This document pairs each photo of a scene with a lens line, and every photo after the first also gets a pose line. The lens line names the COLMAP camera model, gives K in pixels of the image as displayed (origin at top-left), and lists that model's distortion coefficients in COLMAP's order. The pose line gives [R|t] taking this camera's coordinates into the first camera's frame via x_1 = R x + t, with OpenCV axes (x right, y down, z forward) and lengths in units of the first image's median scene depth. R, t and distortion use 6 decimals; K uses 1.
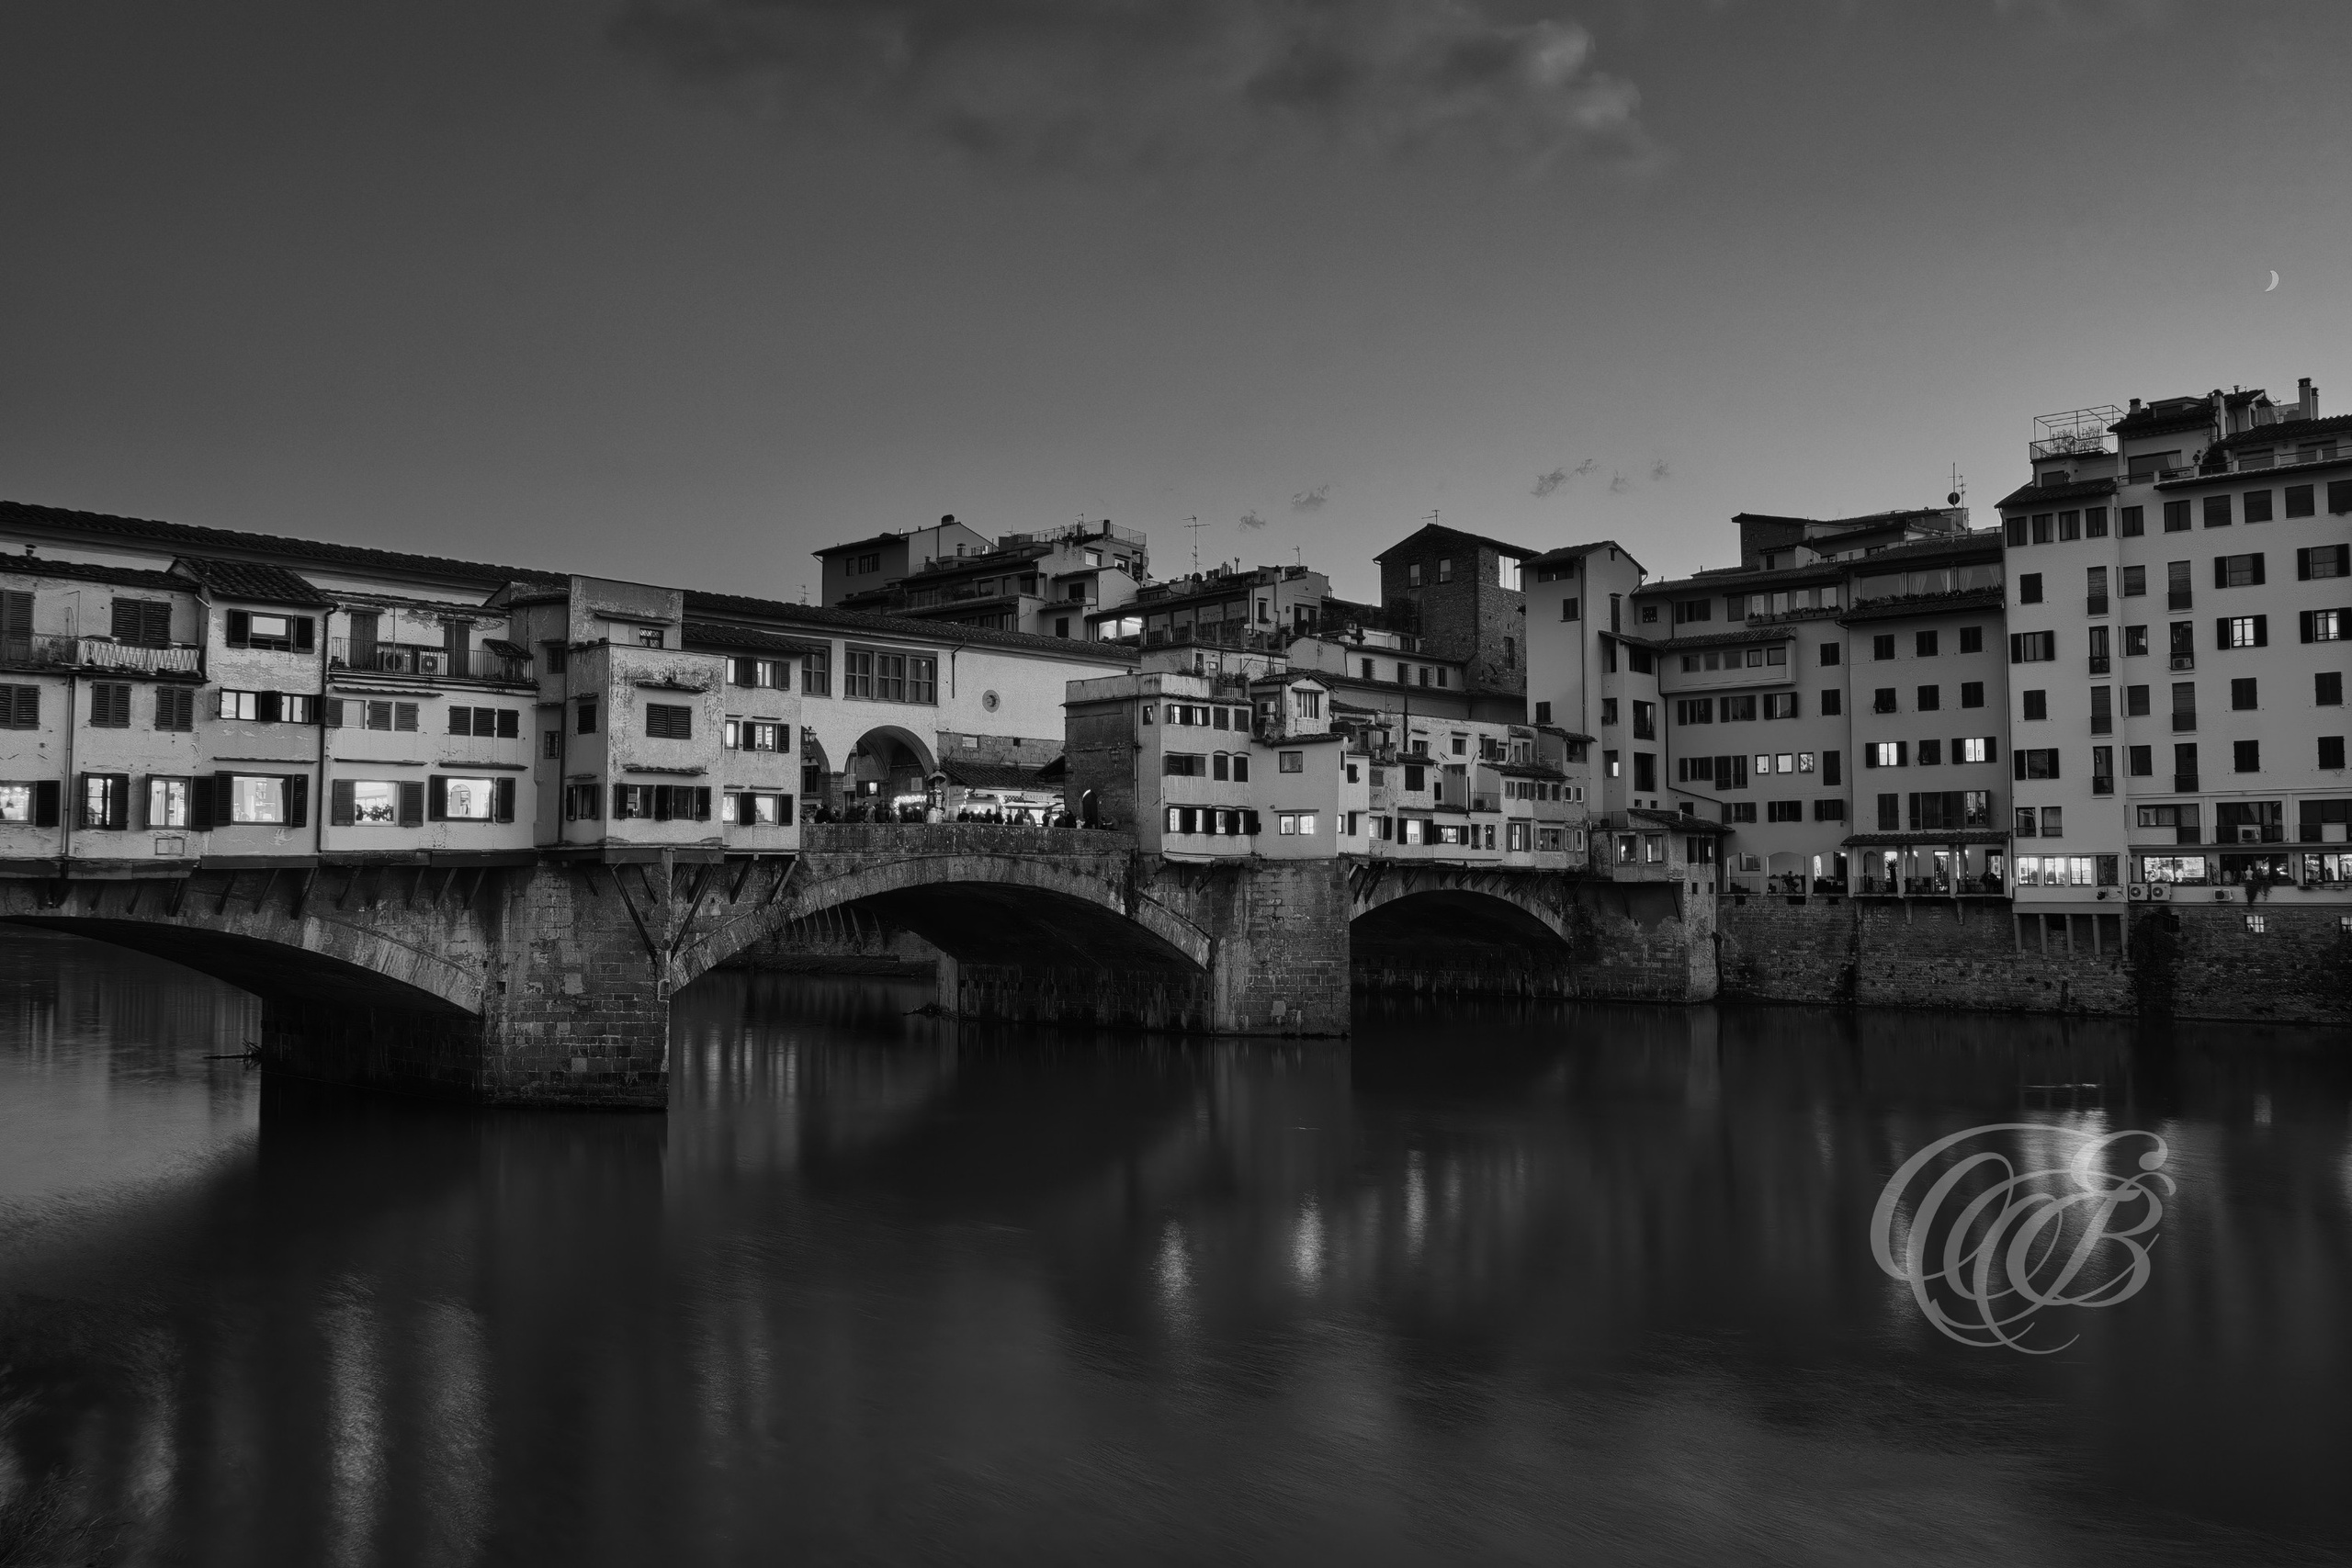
lens RADIAL K [[1728.6, 0, 1213.4], [0, 1728.6, 767.1], [0, 0, 1]] dist [-0.007406, 0.003683]
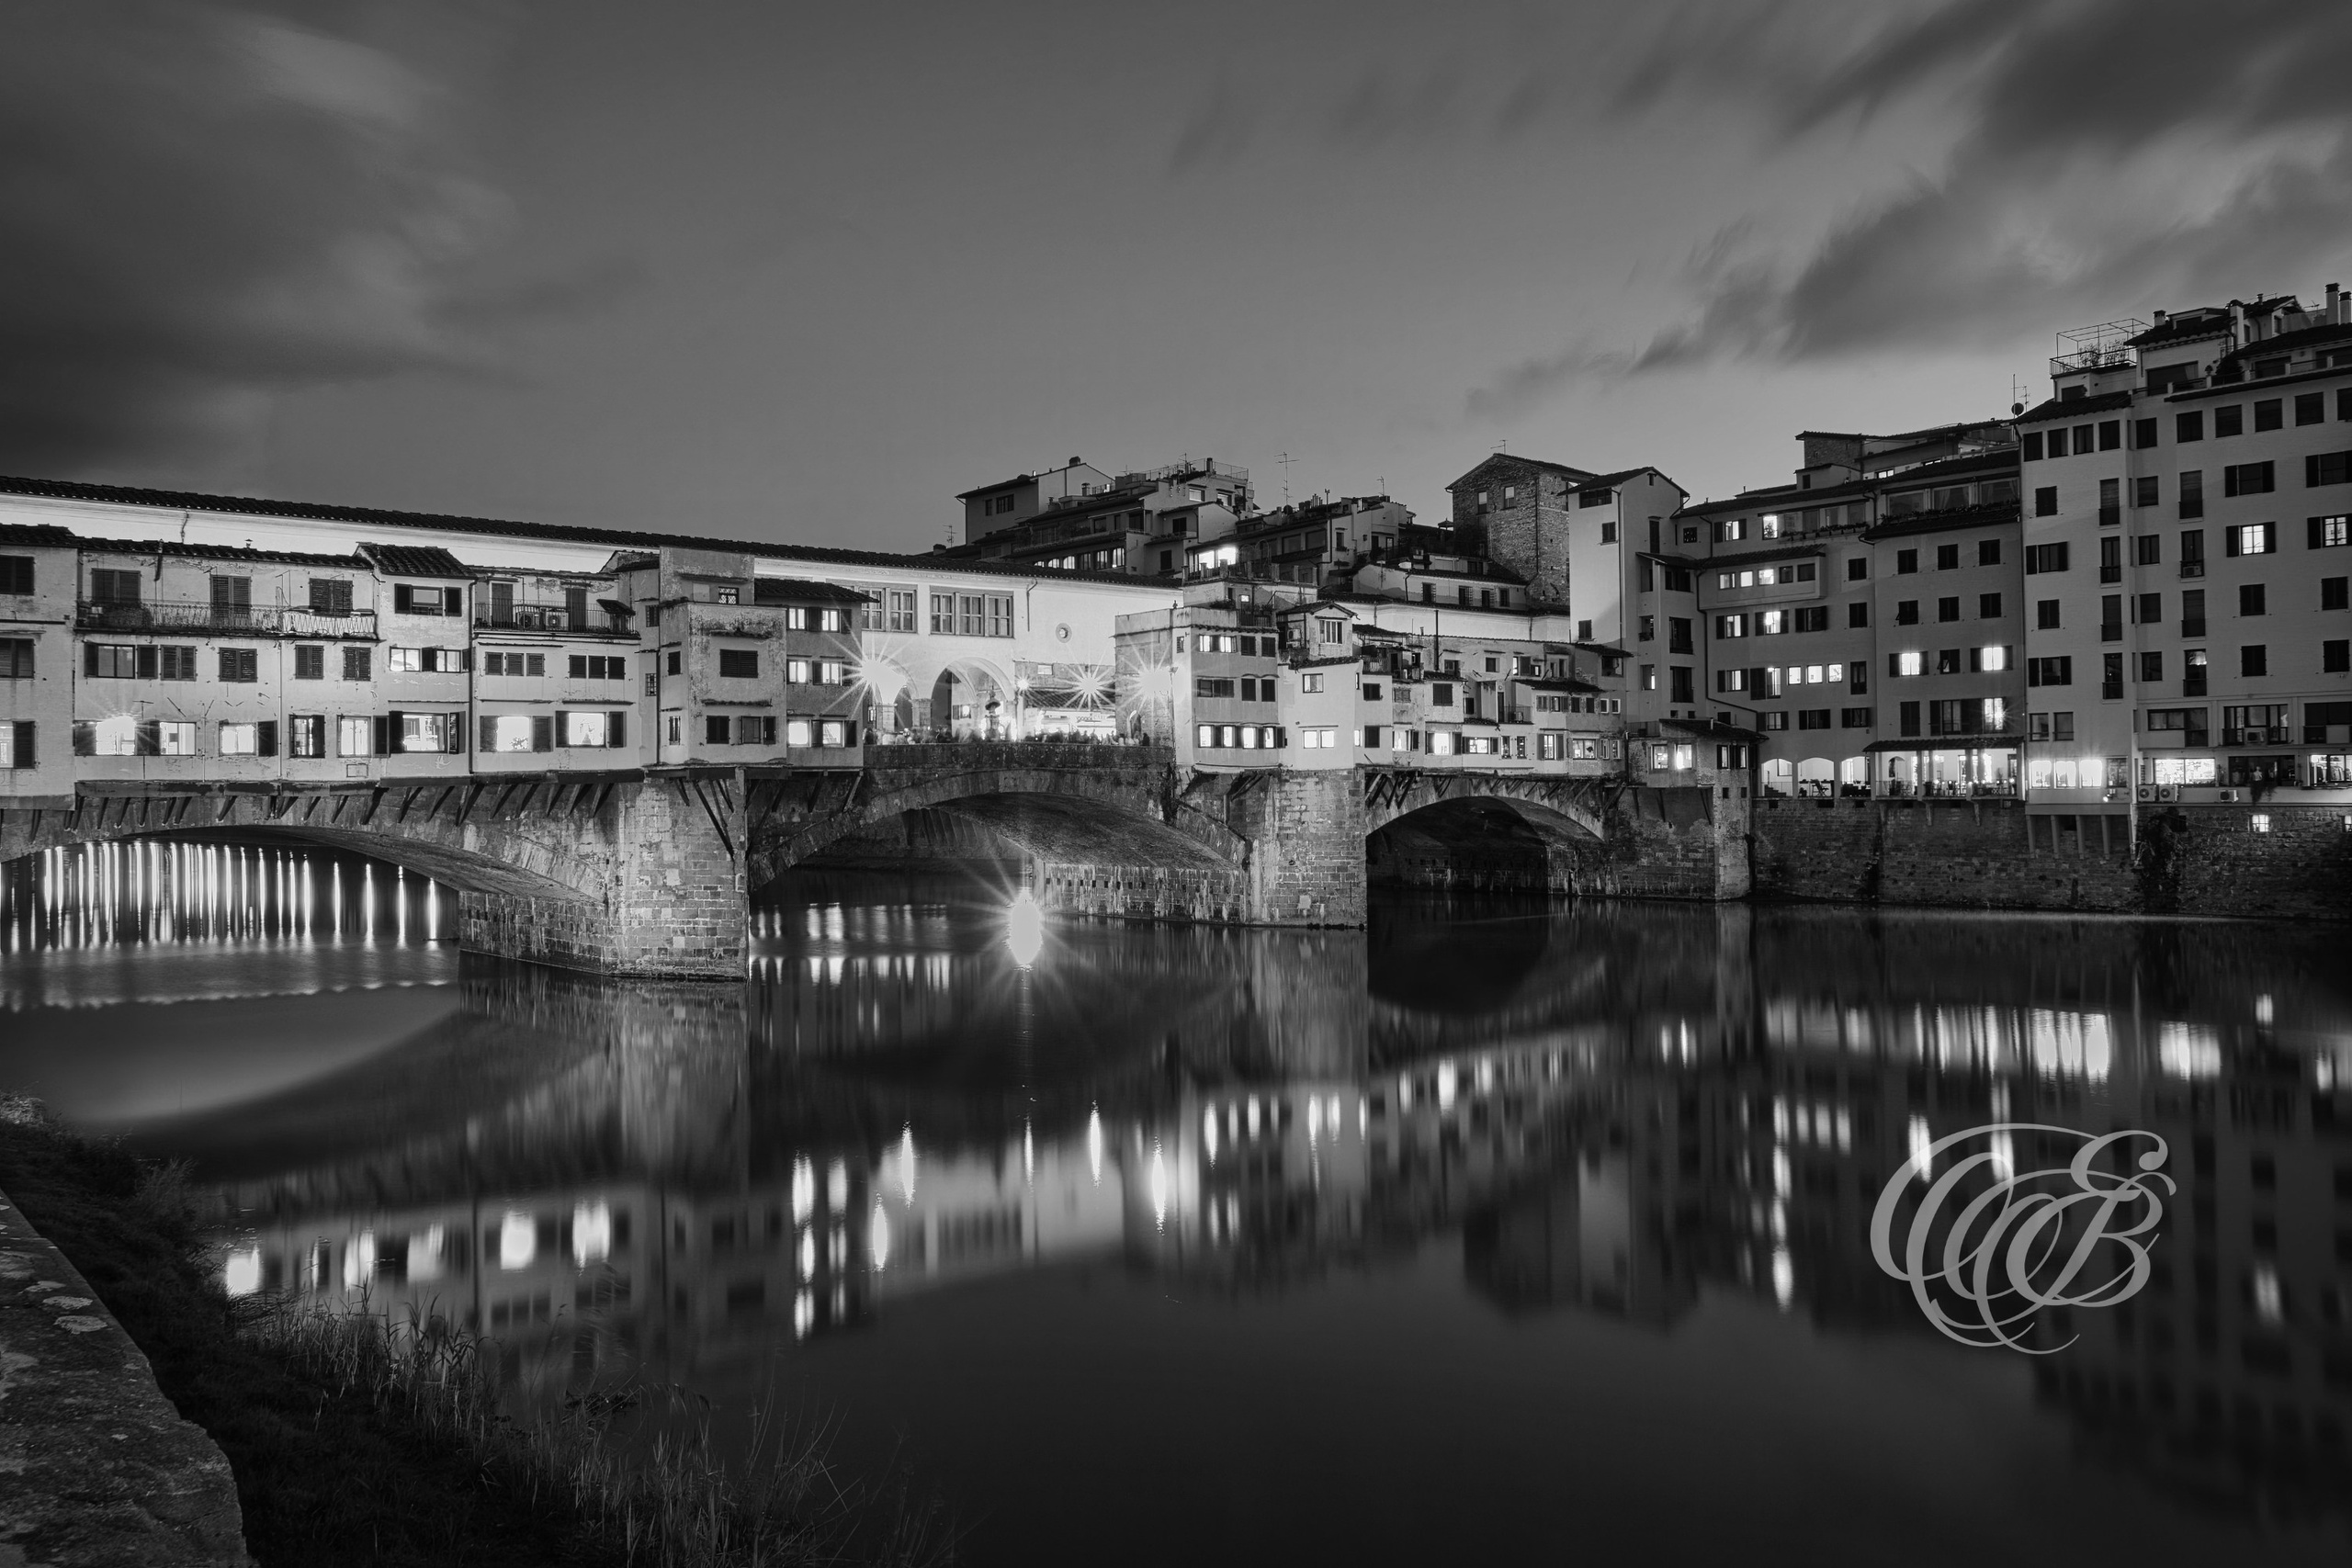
lens RADIAL K [[1705.4, 0, 1181.1], [0, 1705.4, 774.2], [0, 0, 1]] dist [-0.015422, -0.003263]
pose [[0.987388, -0.009214, -0.158050, 0.128646], [0.018210, 0.998289, 0.055565, -0.006692], [0.157267, -0.057742, 0.985867, -0.099798]]
